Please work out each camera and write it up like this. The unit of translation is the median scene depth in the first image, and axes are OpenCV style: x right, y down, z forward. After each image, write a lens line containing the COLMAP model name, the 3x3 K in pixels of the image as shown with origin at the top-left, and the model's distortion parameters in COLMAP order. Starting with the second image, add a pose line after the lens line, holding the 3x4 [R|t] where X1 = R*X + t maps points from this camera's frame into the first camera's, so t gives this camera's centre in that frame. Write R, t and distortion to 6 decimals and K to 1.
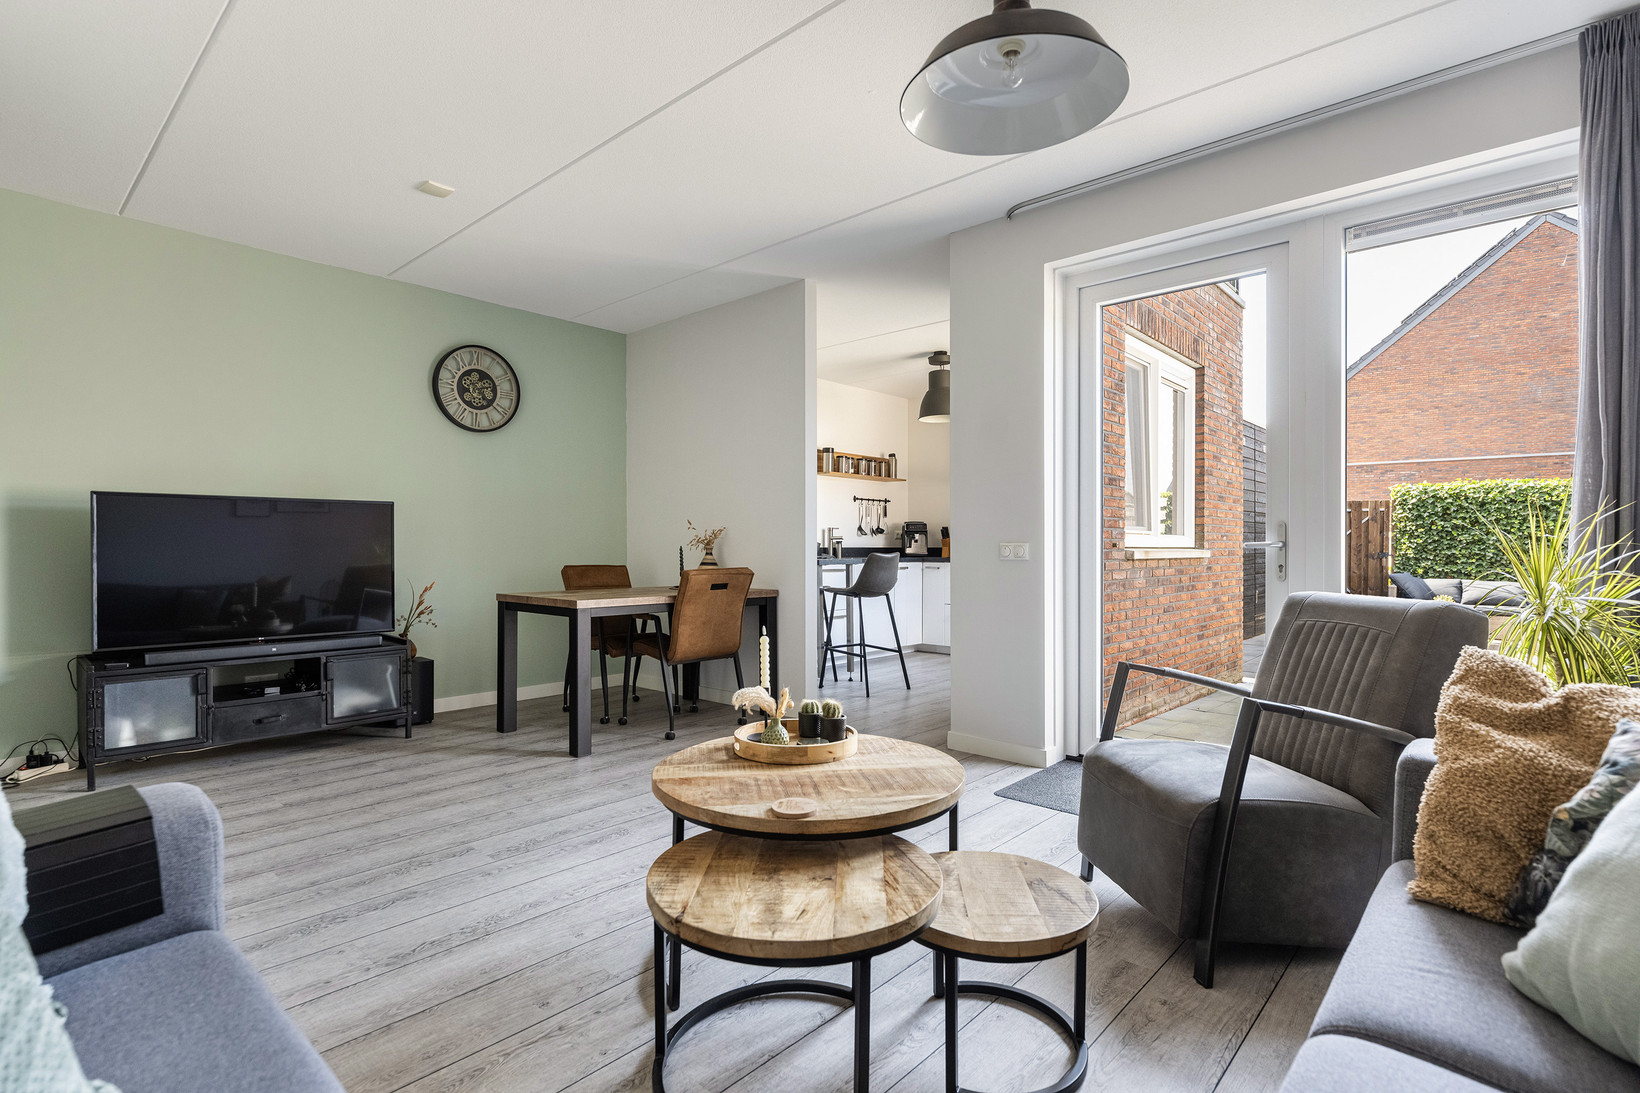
lens RADIAL K [[794.5, 0, 820.0], [0, 794.5, 546.5], [0, 0, 1]] dist [-0.001189, -0.000428]
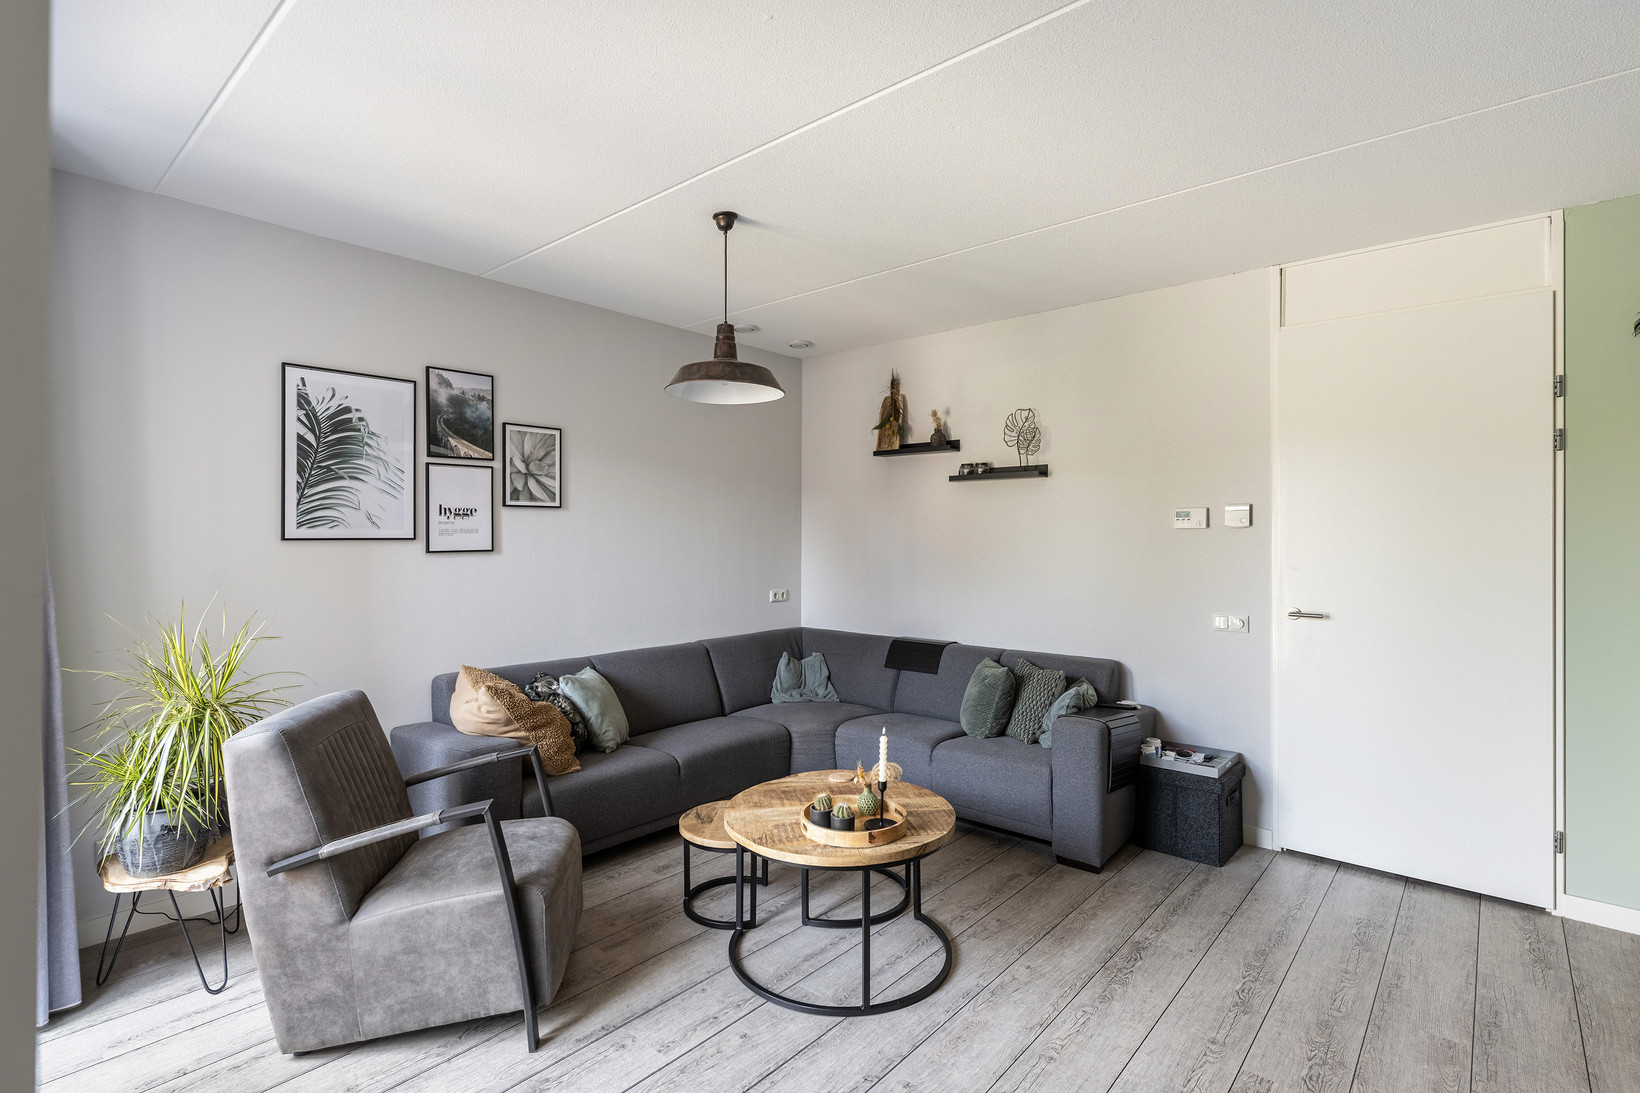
lens RADIAL K [[778.1, 0, 820.0], [0, 778.1, 546.5], [0, 0, 1]] dist [0.001715, 0.000223]
pose [[-0.999859, 0.000158, -0.016809, 0.026883], [-0.000119, 0.999864, 0.016482, -0.130276], [0.016809, 0.016482, -0.999723, 1.586951]]
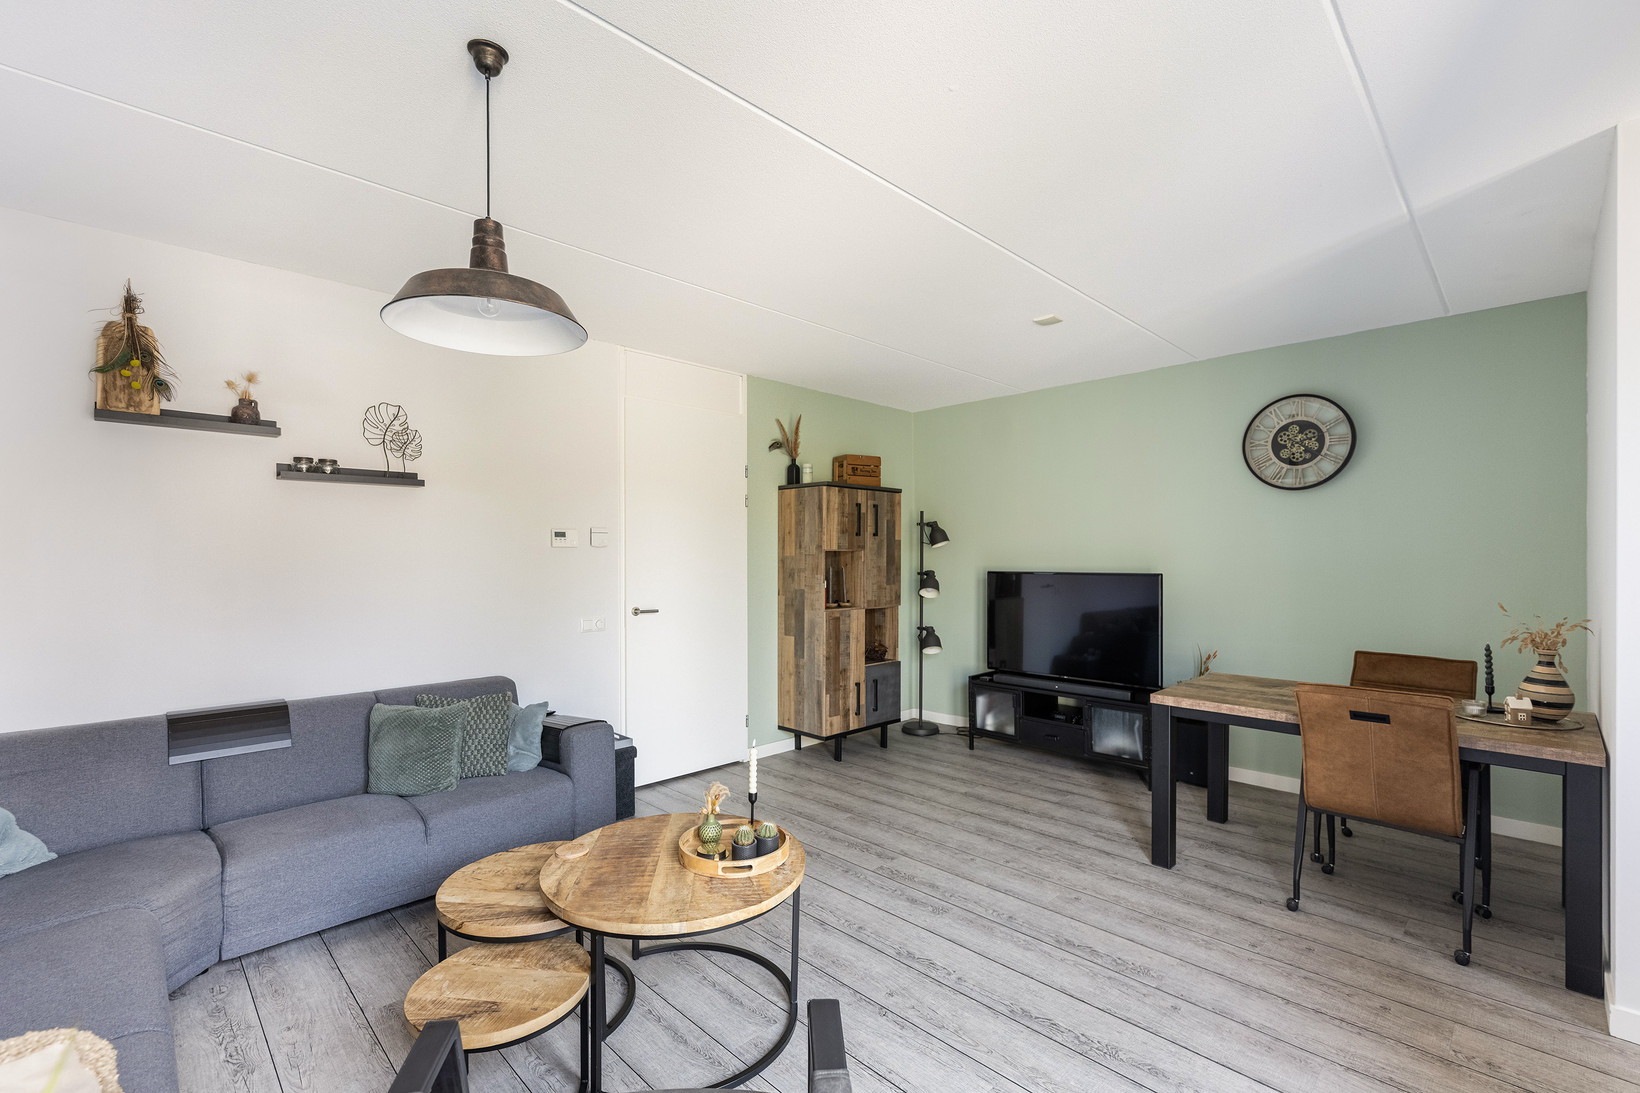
lens RADIAL K [[715.7, 0, 820.0], [0, 715.7, 546.5], [0, 0, 1]] dist [0.002406, 0.000083]
pose [[-0.050515, -0.010886, -0.998664, 0.726244], [0.000024, 0.999941, -0.010901, -0.124296], [0.998723, -0.000574, -0.050512, 0.873461]]
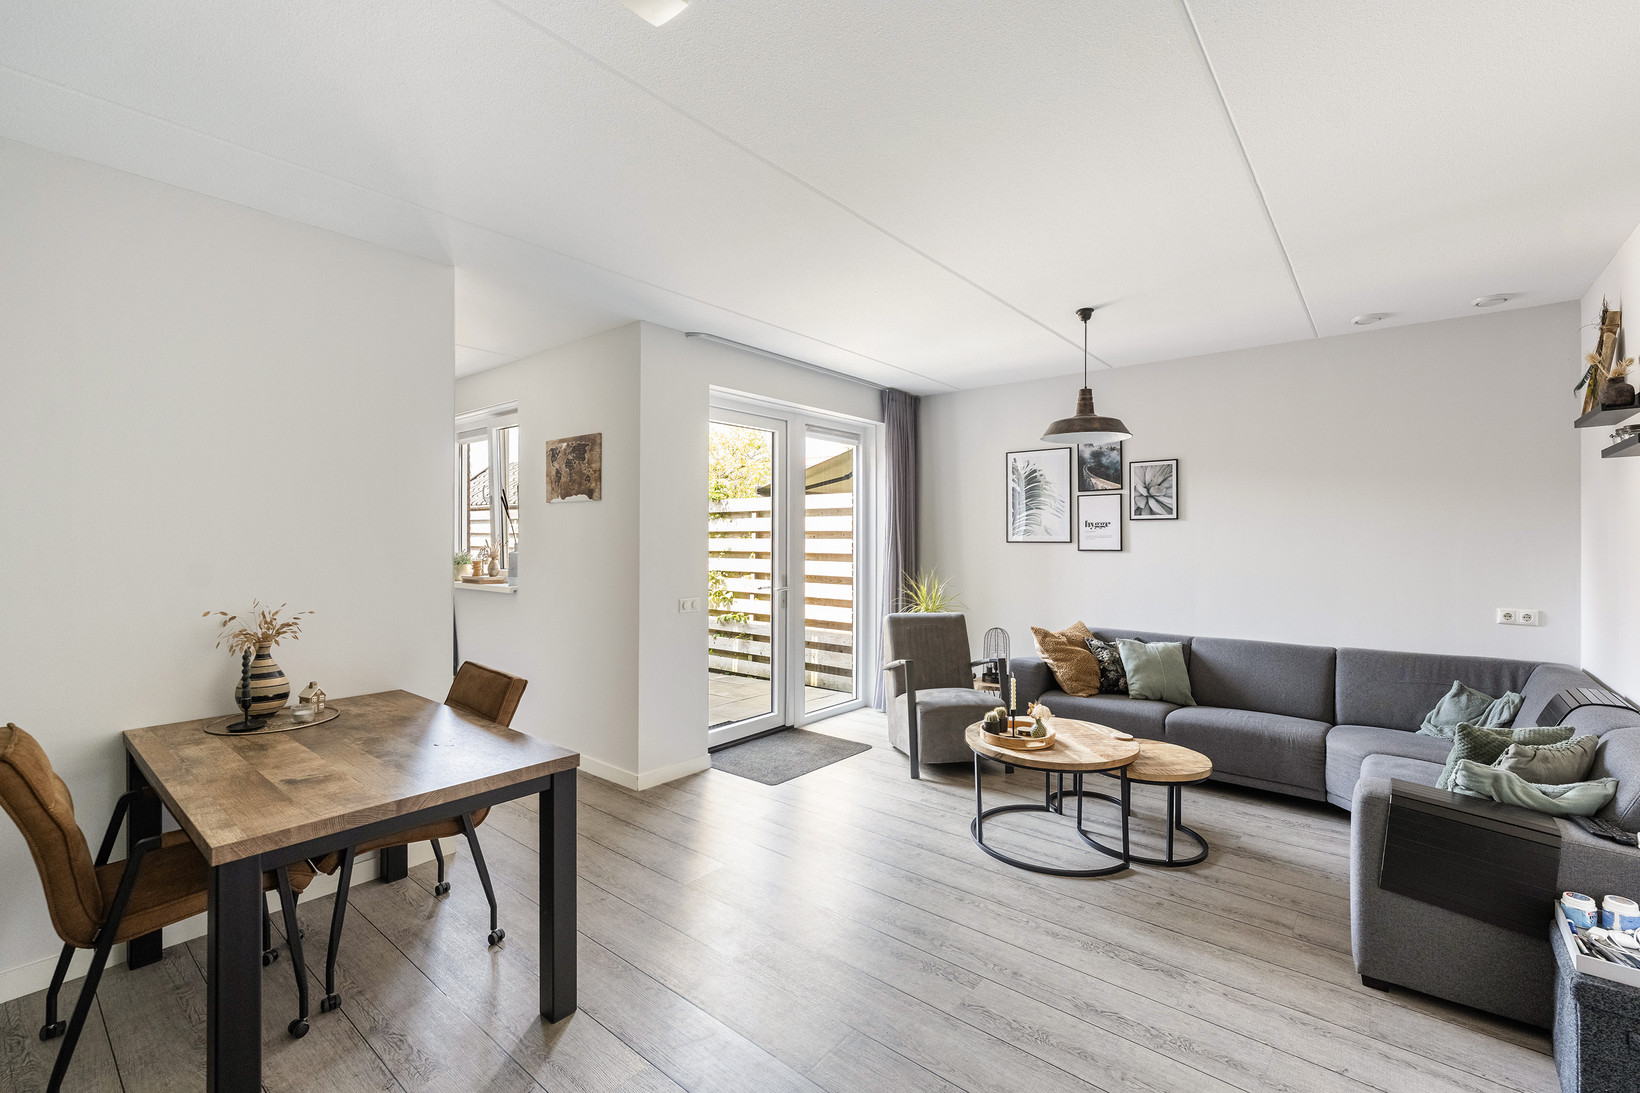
lens RADIAL K [[699.7, 0, 820.0], [0, 699.7, 546.5], [0, 0, 1]] dist [-0.001635, -0.000234]
pose [[-0.048050, -0.009377, 0.998801, -1.117577], [-0.002272, 0.999954, 0.009279, -0.125375], [-0.998842, -0.001824, -0.048069, 1.113715]]
